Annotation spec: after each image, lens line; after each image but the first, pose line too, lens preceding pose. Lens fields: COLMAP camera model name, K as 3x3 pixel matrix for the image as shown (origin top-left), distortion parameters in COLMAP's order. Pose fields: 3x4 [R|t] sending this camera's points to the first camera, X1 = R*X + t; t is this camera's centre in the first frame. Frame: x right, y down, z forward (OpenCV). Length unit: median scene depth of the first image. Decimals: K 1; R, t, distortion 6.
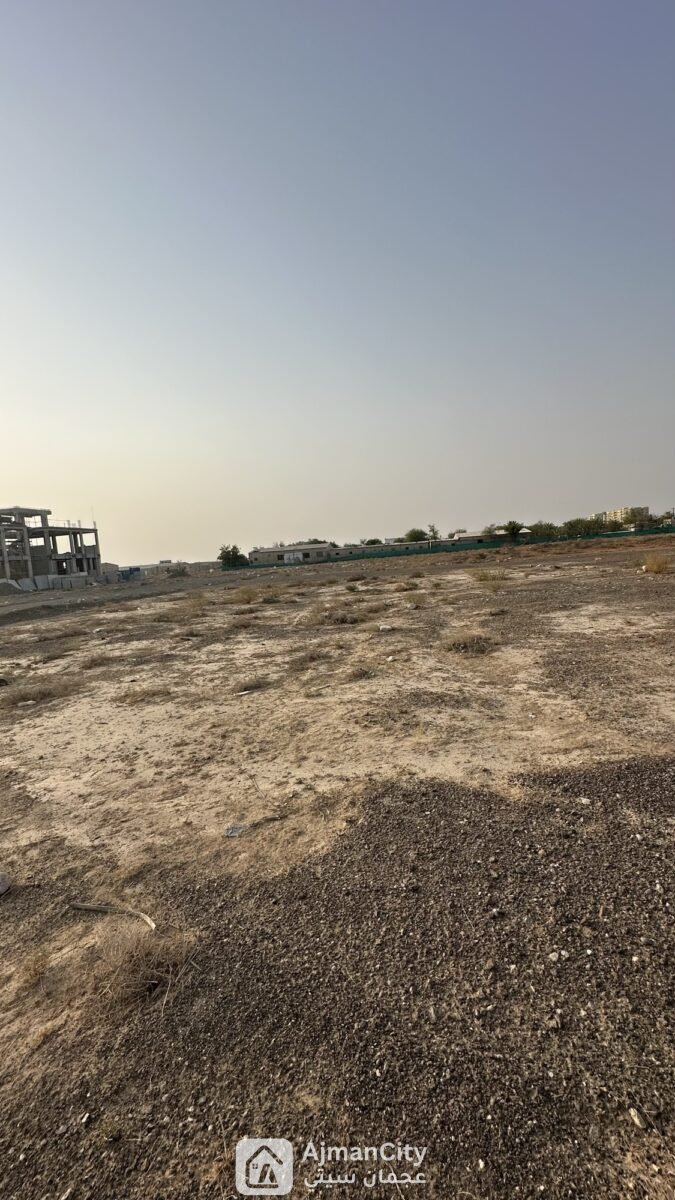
lens RADIAL K [[478.7, 0, 338.7], [0, 478.7, 598.7], [0, 0, 1]] dist [-0.000647, -0.000022]
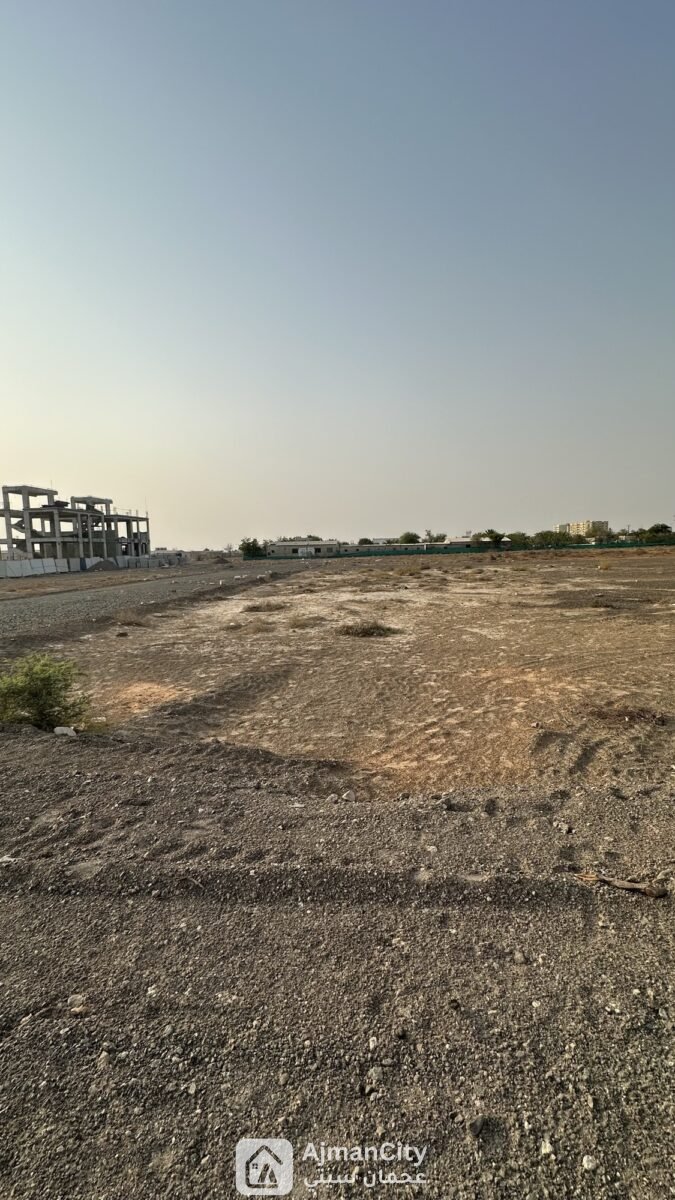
lens RADIAL K [[478.7, 0, 336.2], [0, 478.7, 600.6], [0, 0, 1]] dist [-0.000647, -0.000022]
pose [[0.996859, 0.046116, 0.064392, -0.094707], [-0.046785, 0.998865, 0.008922, 0.017972], [-0.063908, -0.011907, 0.997885, -0.150474]]
